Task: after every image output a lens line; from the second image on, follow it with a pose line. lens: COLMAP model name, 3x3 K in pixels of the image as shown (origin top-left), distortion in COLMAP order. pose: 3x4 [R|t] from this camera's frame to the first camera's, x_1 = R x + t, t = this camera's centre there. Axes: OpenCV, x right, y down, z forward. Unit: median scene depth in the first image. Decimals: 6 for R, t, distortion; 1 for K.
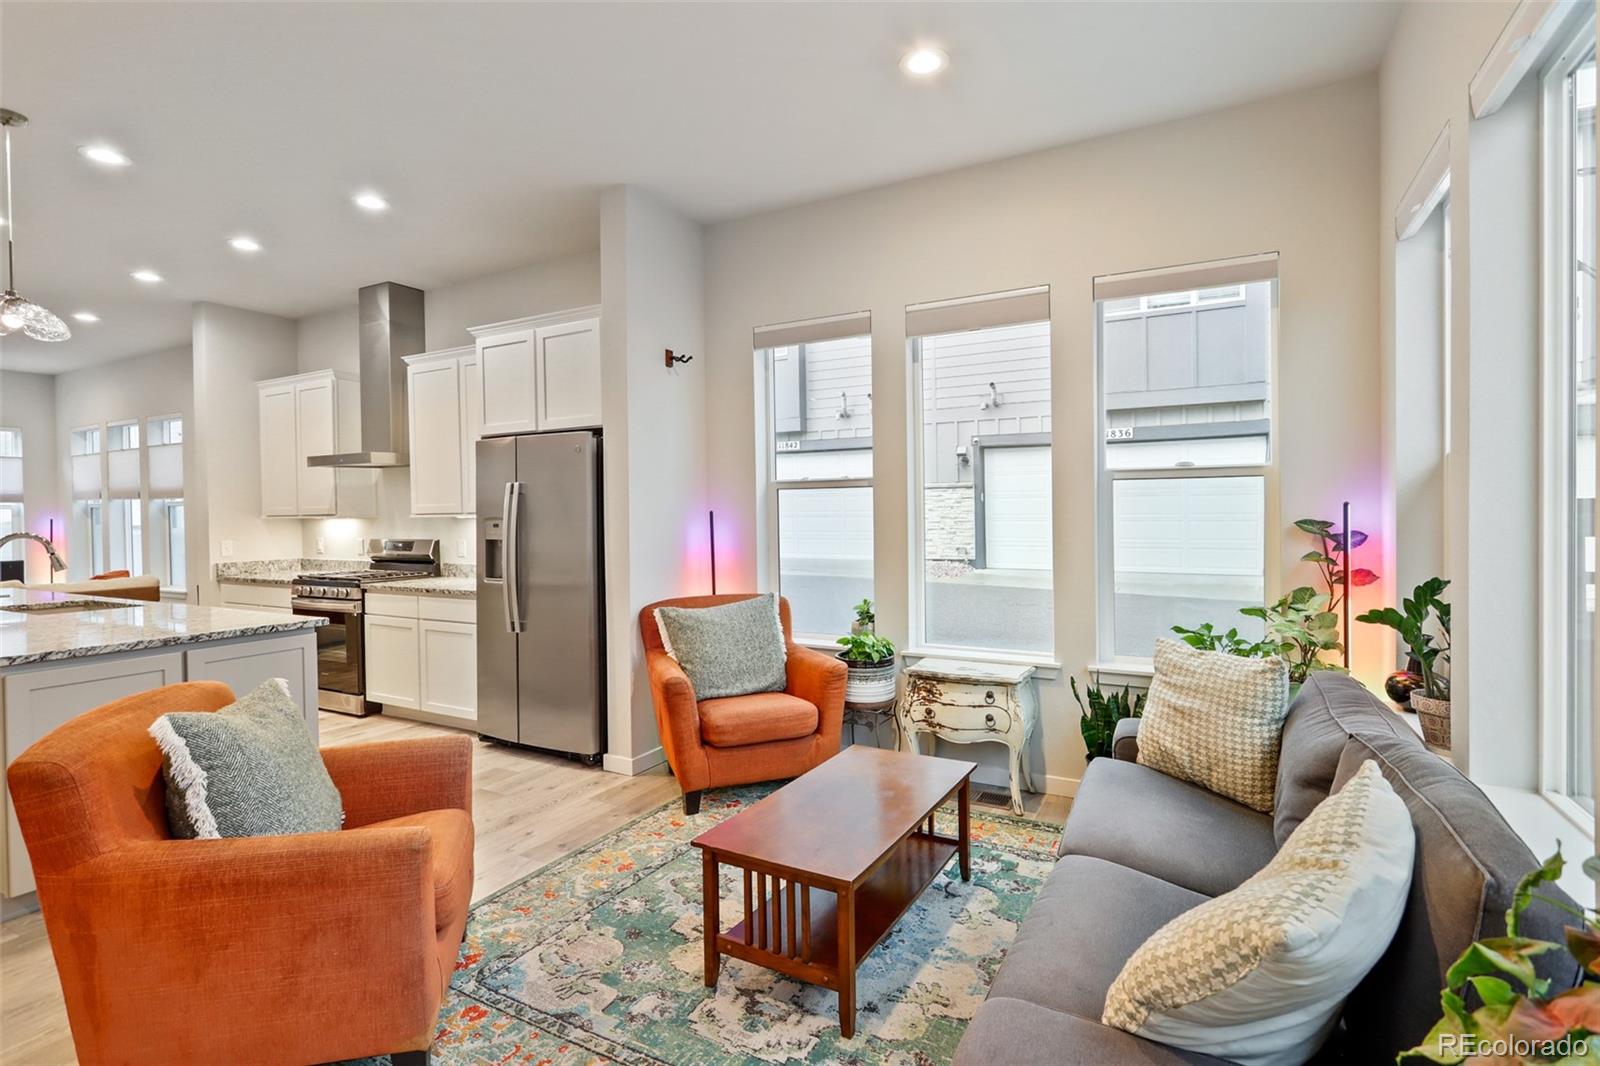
lens RADIAL K [[775.3, 0, 800.0], [0, 775.3, 533.0], [0, 0, 1]] dist [-0.000250, 0.000321]
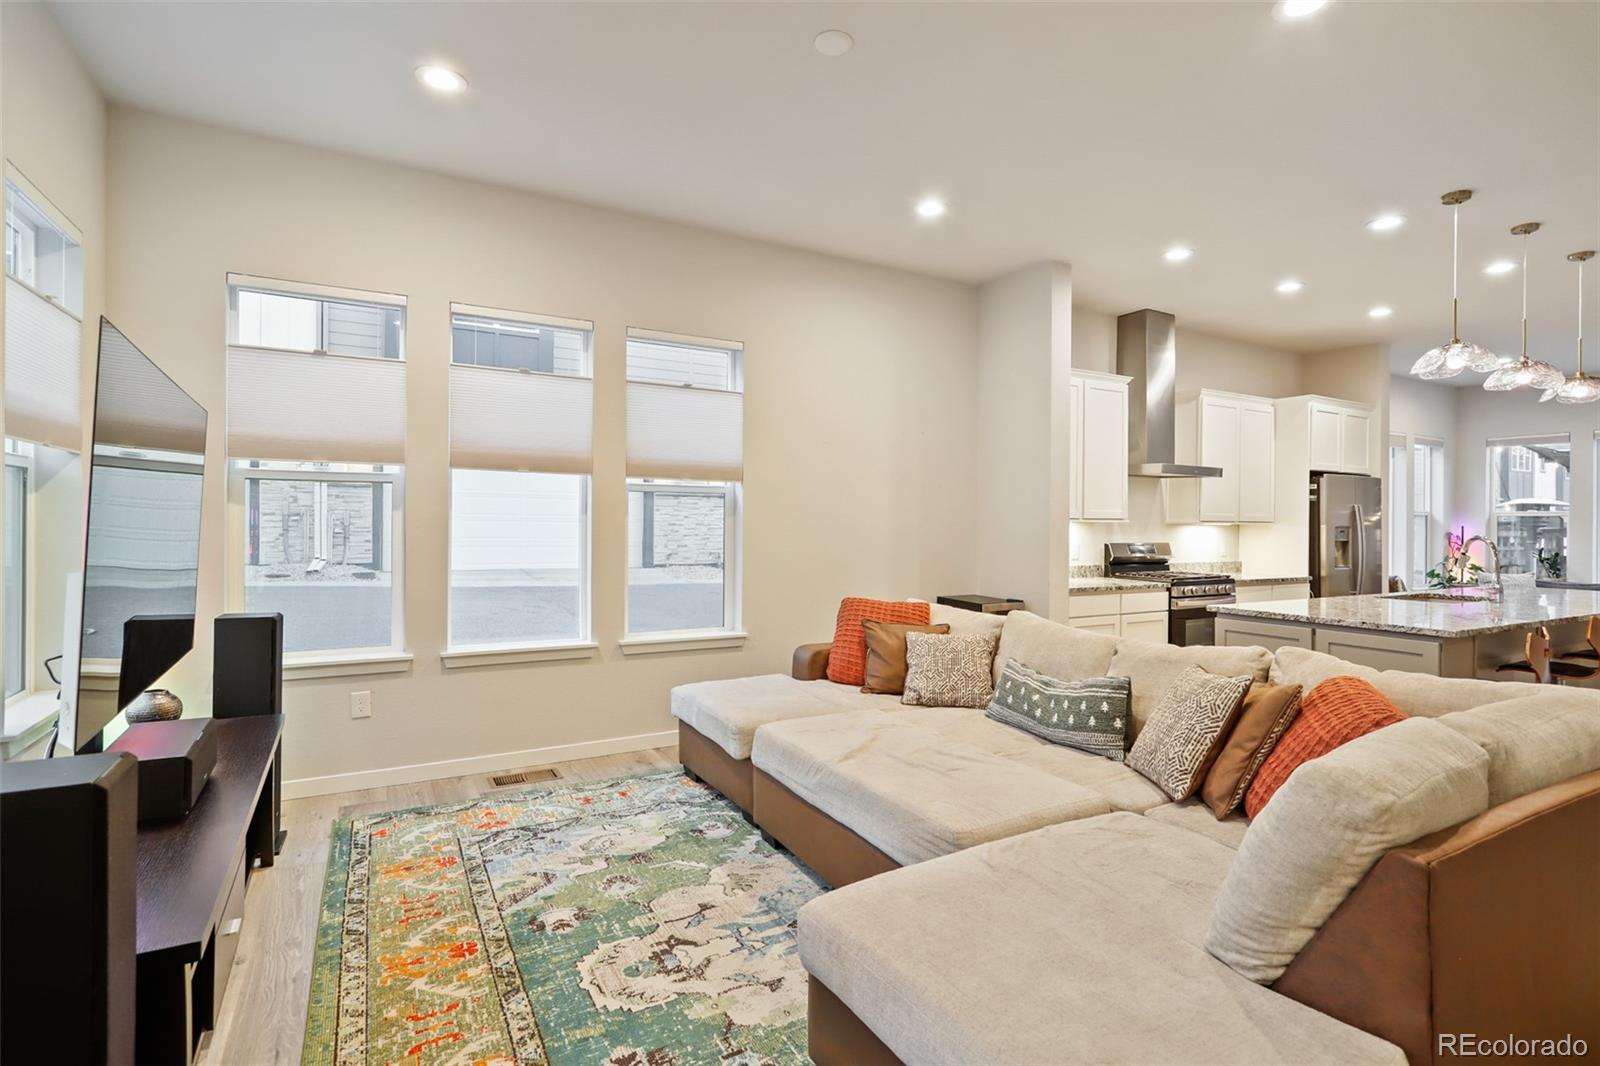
lens RADIAL K [[775.3, 0, 800.0], [0, 775.3, 533.0], [0, 0, 1]] dist [-0.000250, 0.000321]
pose [[0.543524, 0.001701, 0.839392, -1.649329], [0.005055, 0.999973, -0.005299, -0.002025], [-0.839378, 0.007123, 0.543501, 0.801054]]
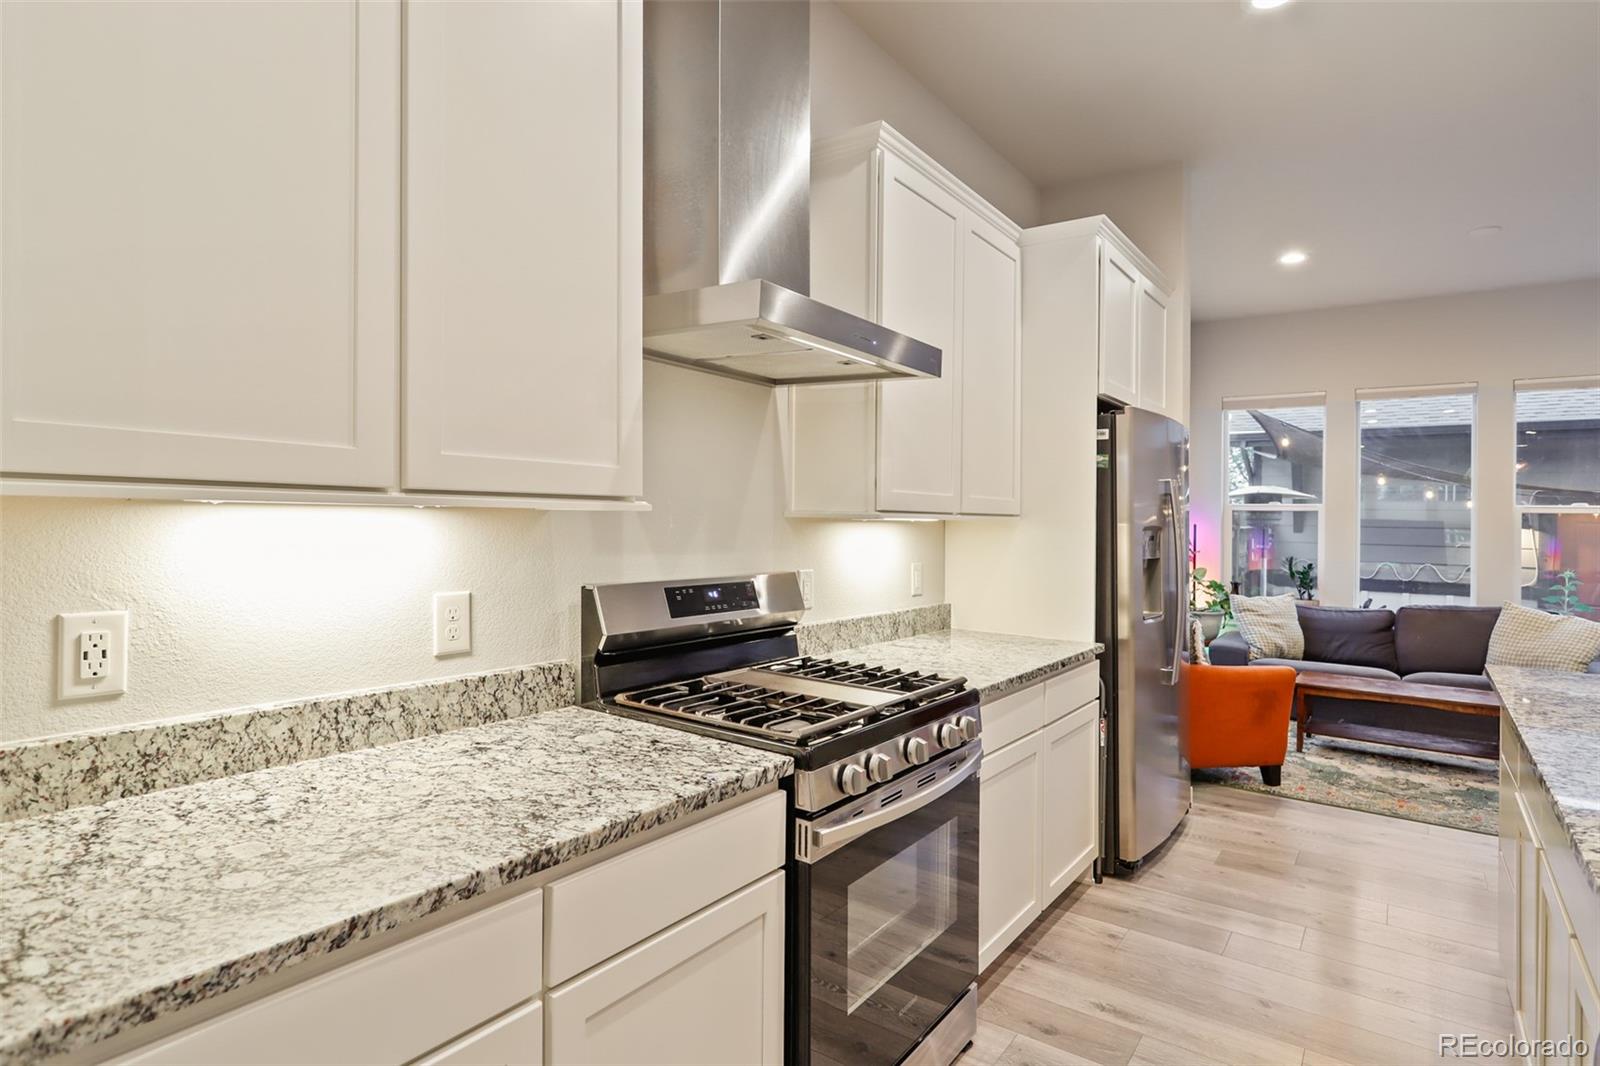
lens RADIAL K [[842.9, 0, 808.6], [0, 842.9, 566.1], [0, 0, 1]] dist [-0.001087, -0.000643]
pose [[0.134437, -0.043352, 0.989973, -0.855628], [0.003878, 0.999058, 0.043224, -0.012532], [-0.990915, -0.001971, 0.134479, 0.897863]]
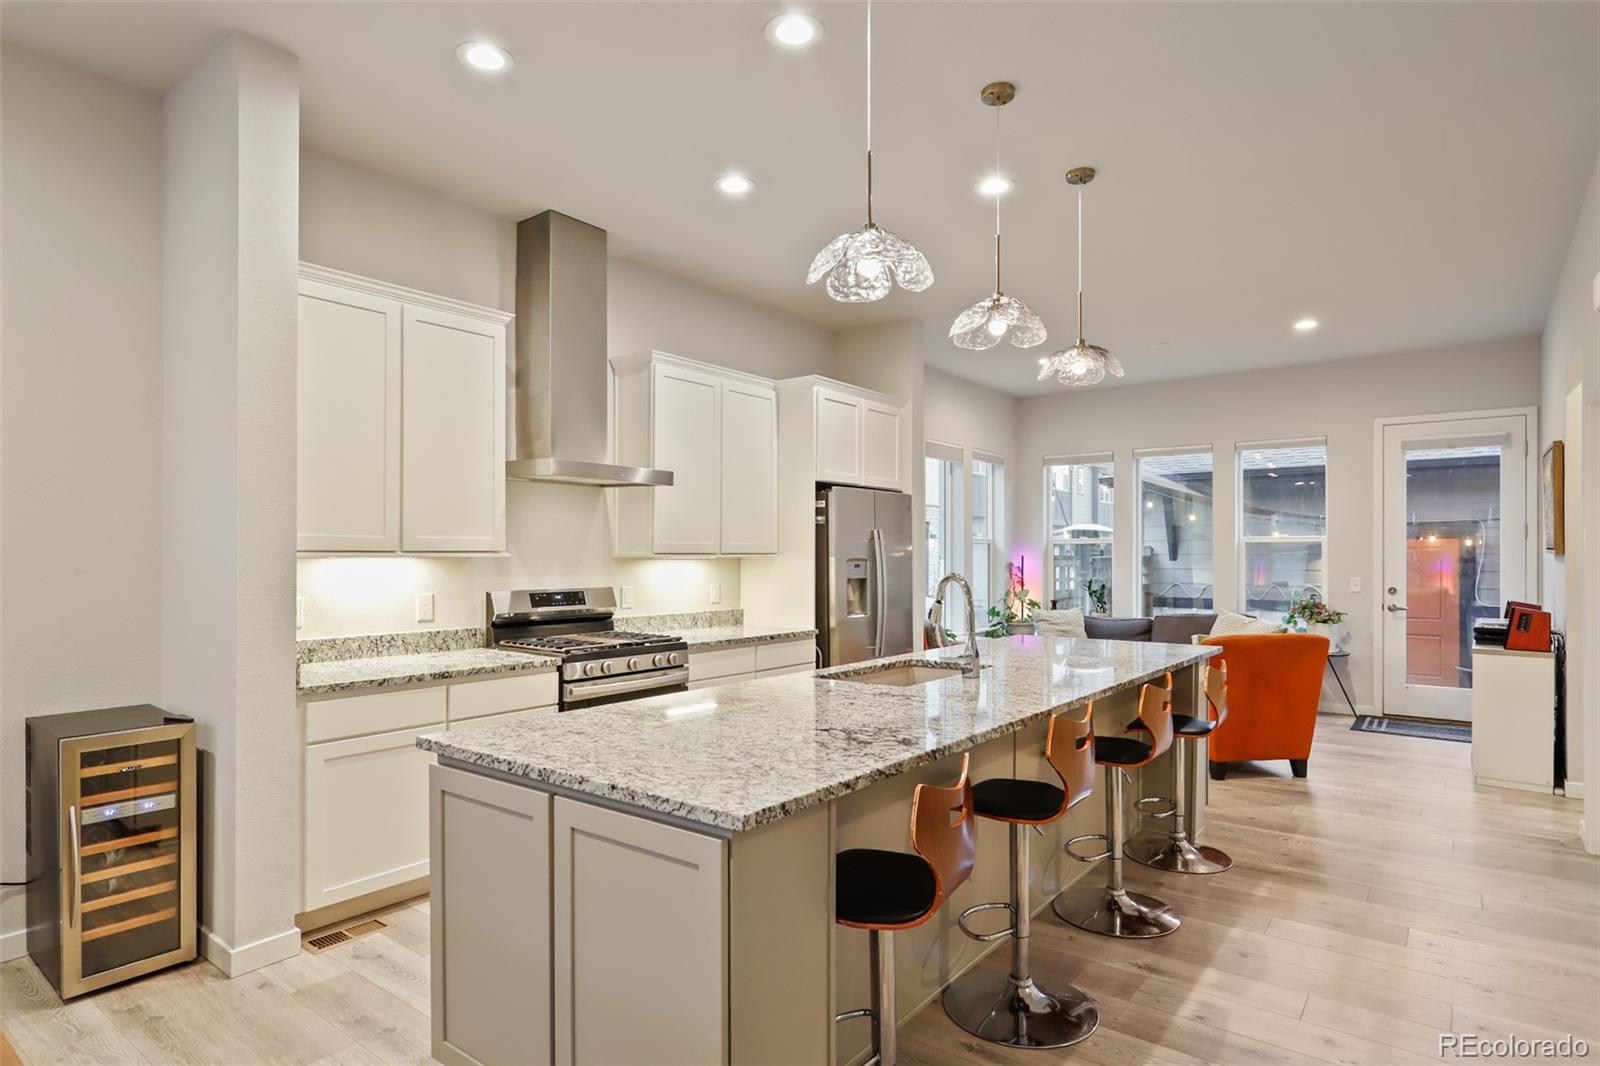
lens RADIAL K [[870.0, 0, 794.3], [0, 870.0, 573.8], [0, 0, 1]] dist [0.002792, 0.000509]
pose [[0.179601, -0.011696, 0.983670, -1.201726], [0.022165, 0.999724, 0.007840, -0.006334], [-0.983490, 0.020395, 0.179811, 0.652669]]
